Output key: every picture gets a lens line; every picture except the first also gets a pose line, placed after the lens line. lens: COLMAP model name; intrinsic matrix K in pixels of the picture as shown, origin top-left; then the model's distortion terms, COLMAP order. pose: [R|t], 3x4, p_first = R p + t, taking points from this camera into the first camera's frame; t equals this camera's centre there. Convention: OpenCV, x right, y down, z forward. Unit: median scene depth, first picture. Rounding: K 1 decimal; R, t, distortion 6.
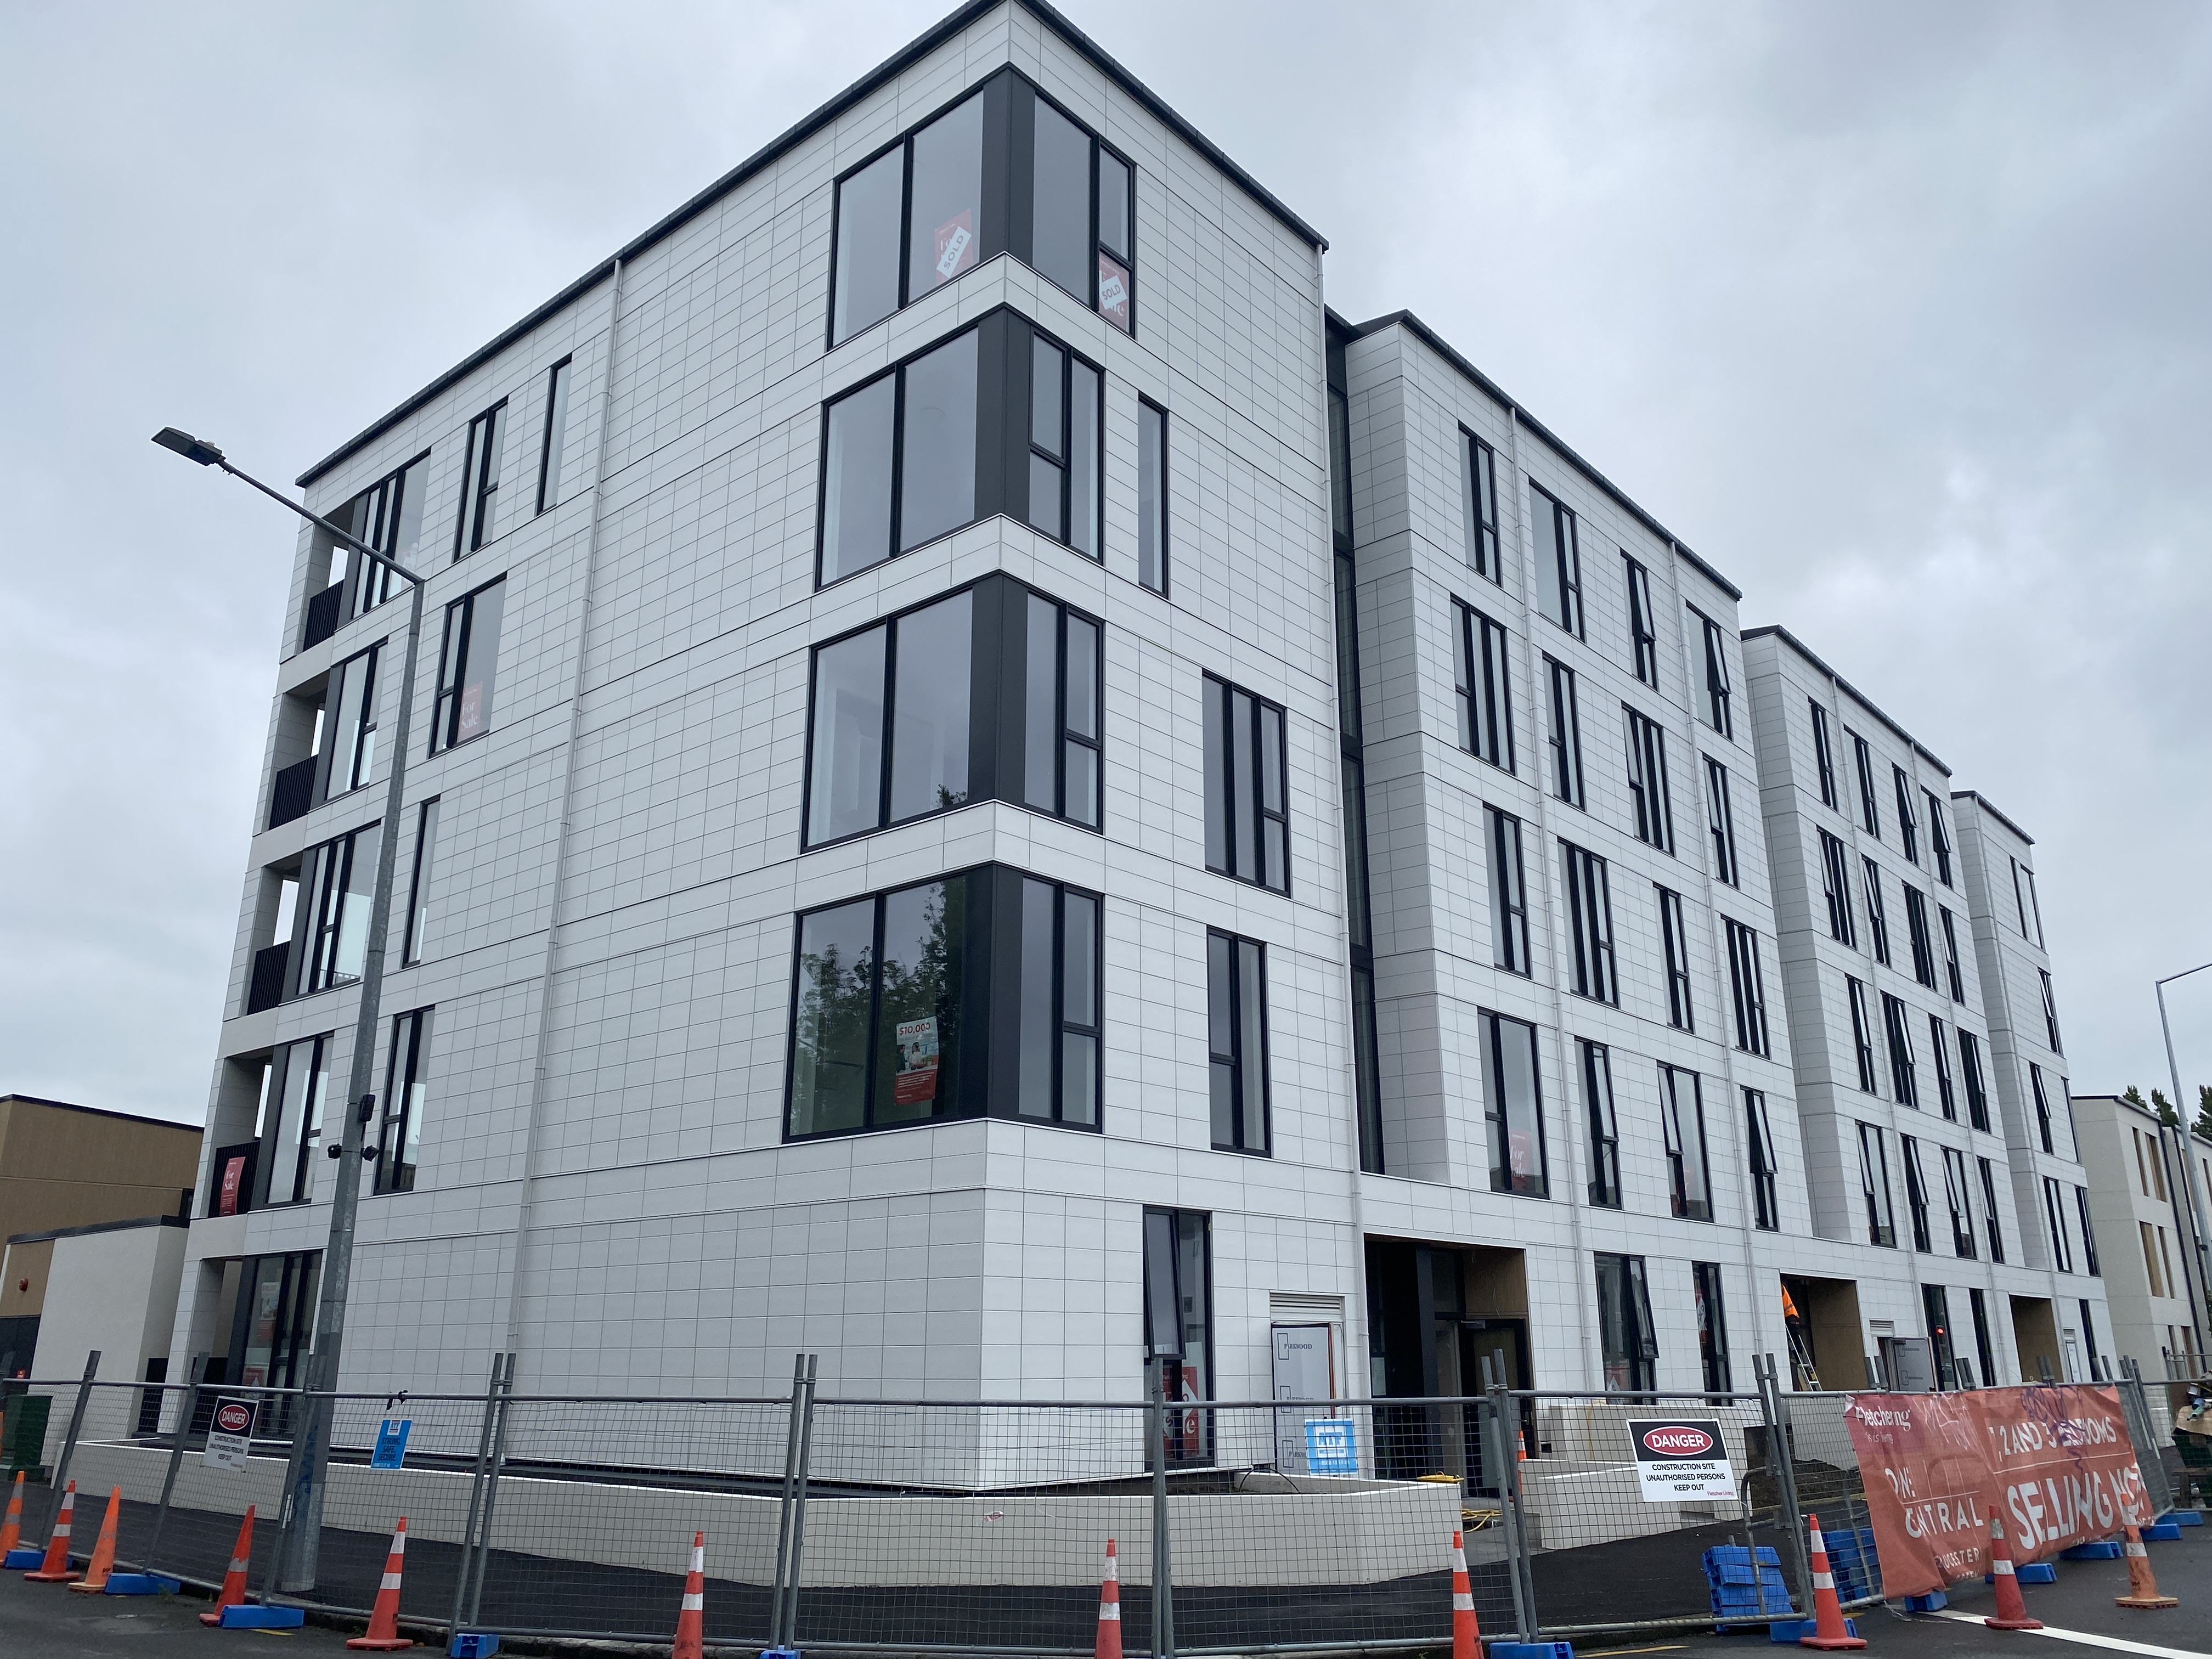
lens RADIAL K [[1692.7, 0, 1108.8], [0, 1692.7, 848.3], [0, 0, 1]] dist [0.006792, -0.011346]
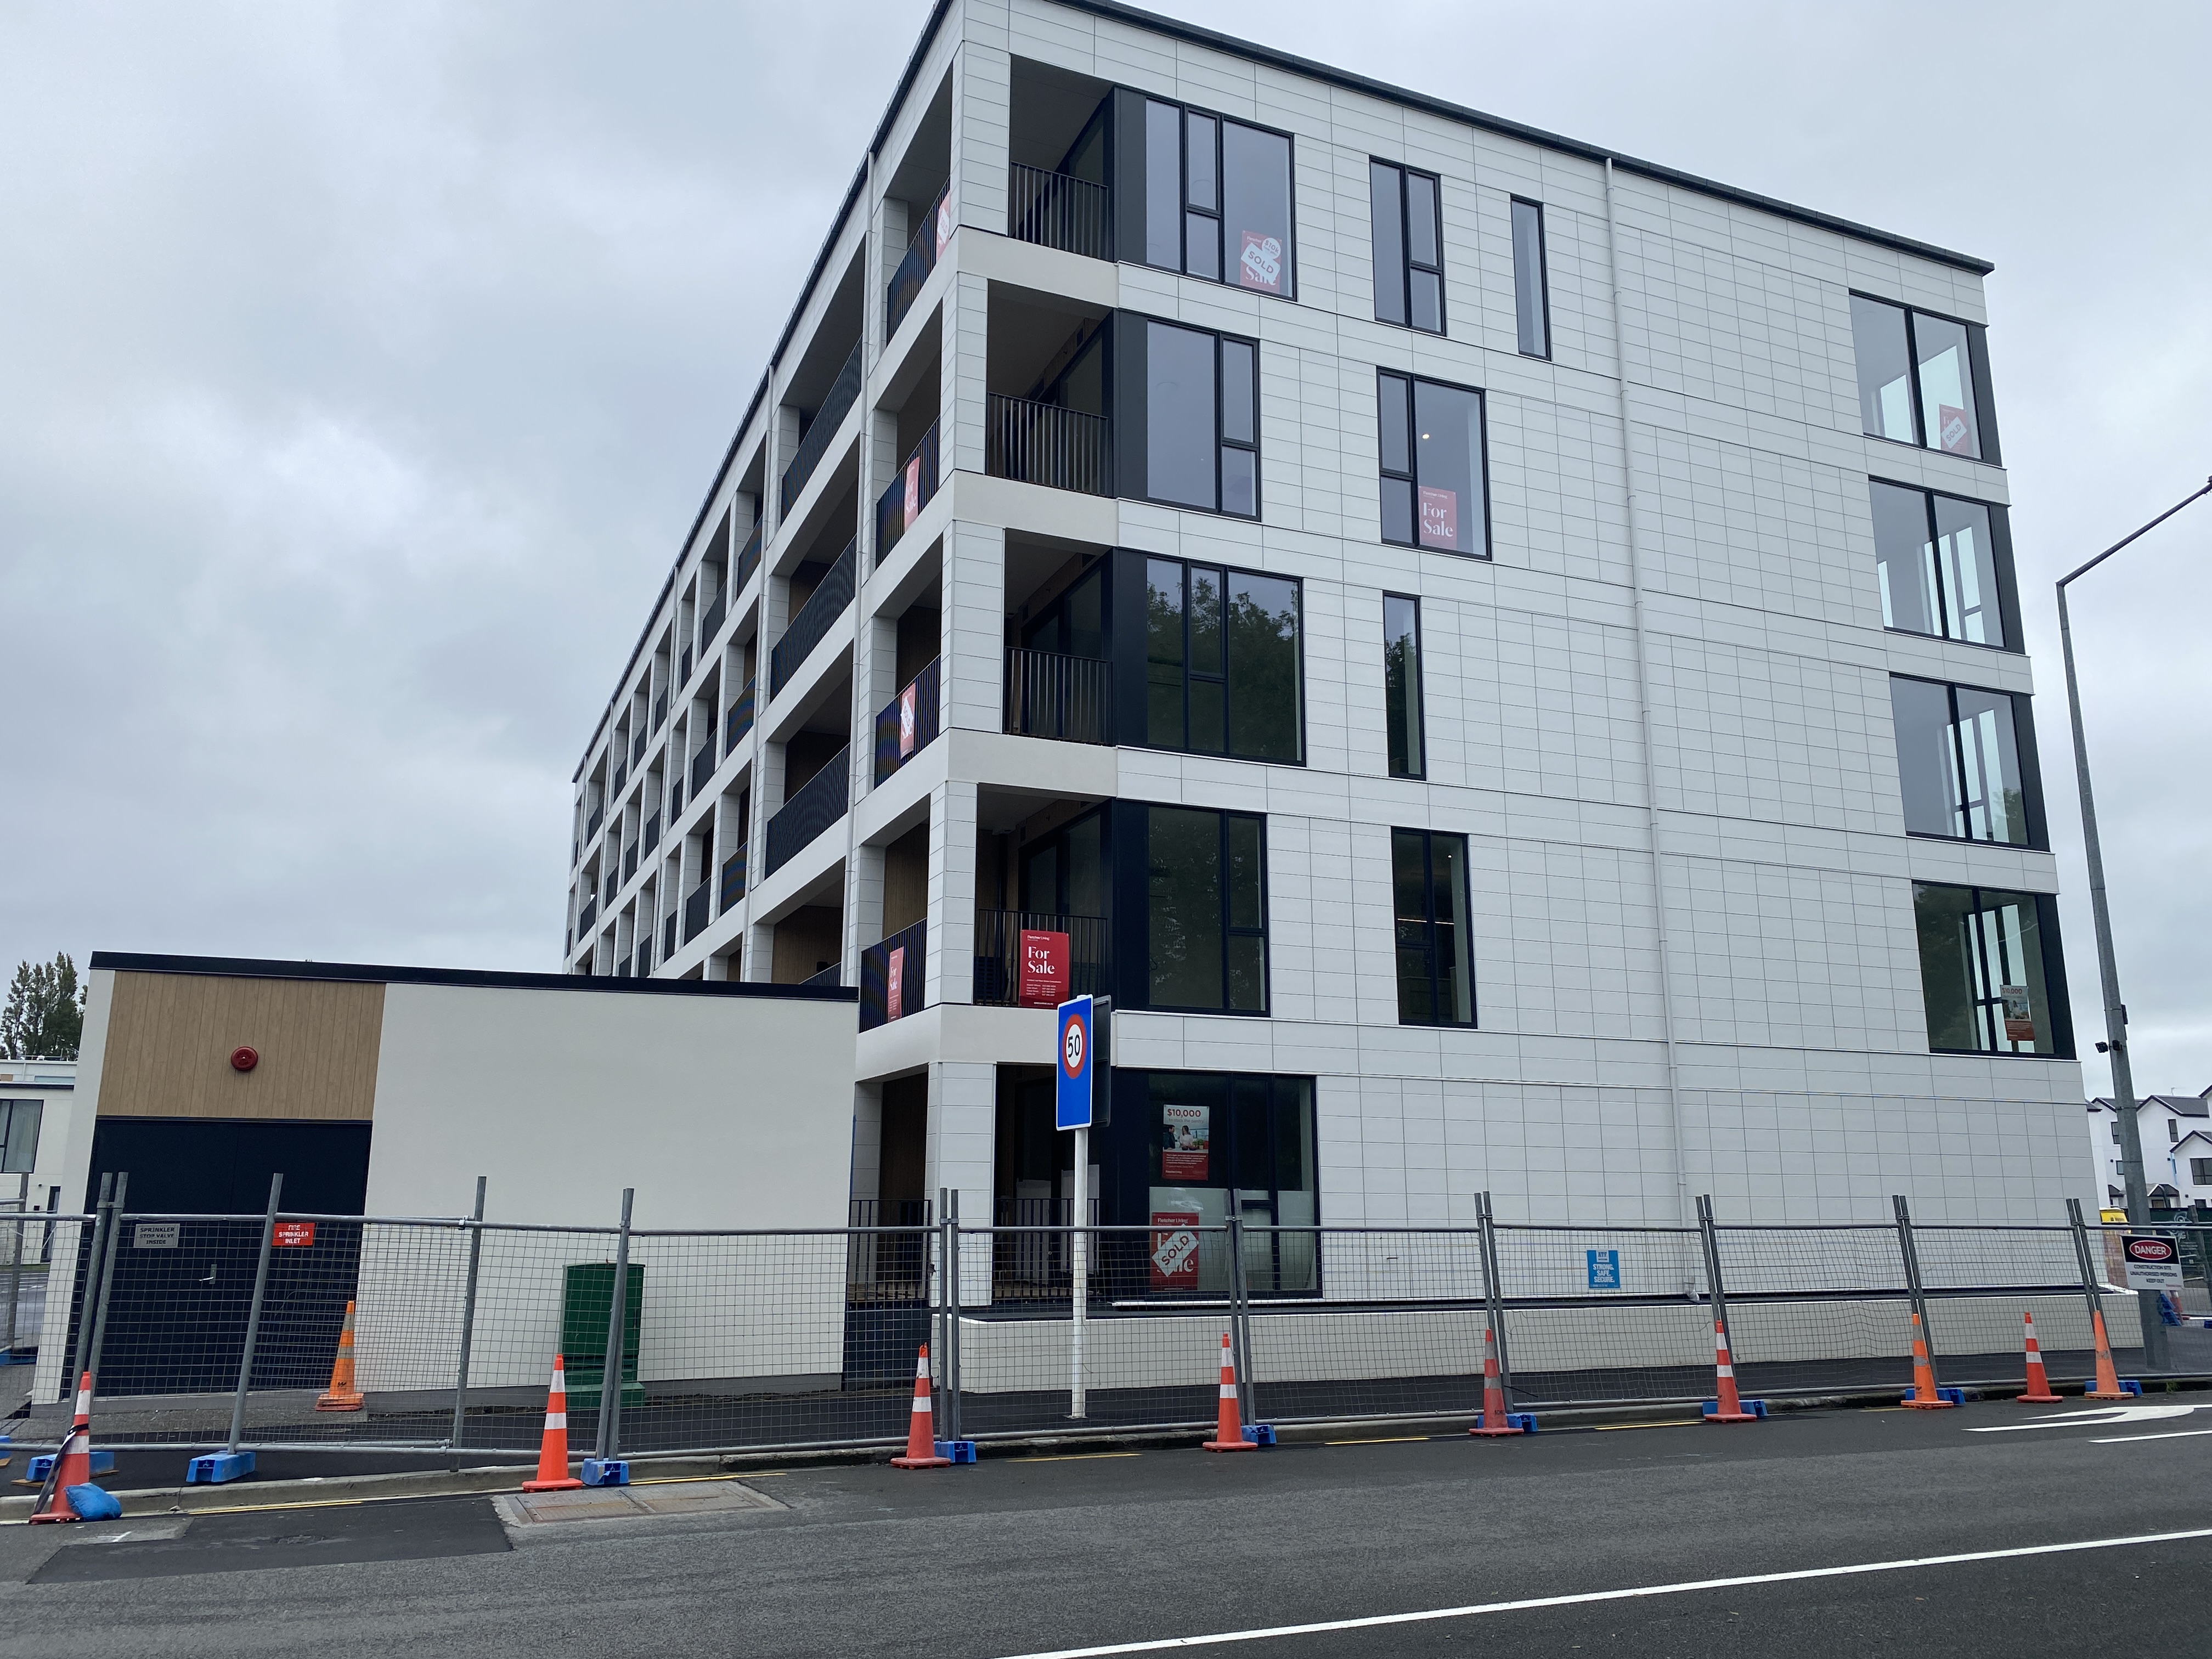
lens RADIAL K [[1692.7, 0, 1109.0], [0, 1692.7, 806.6], [0, 0, 1]] dist [0.006792, -0.011346]
pose [[0.448316, 0.192703, 0.872856, -1.353028], [-0.267803, 0.960587, -0.074523, 0.207083], [-0.852816, -0.200343, 0.482253, 0.740314]]
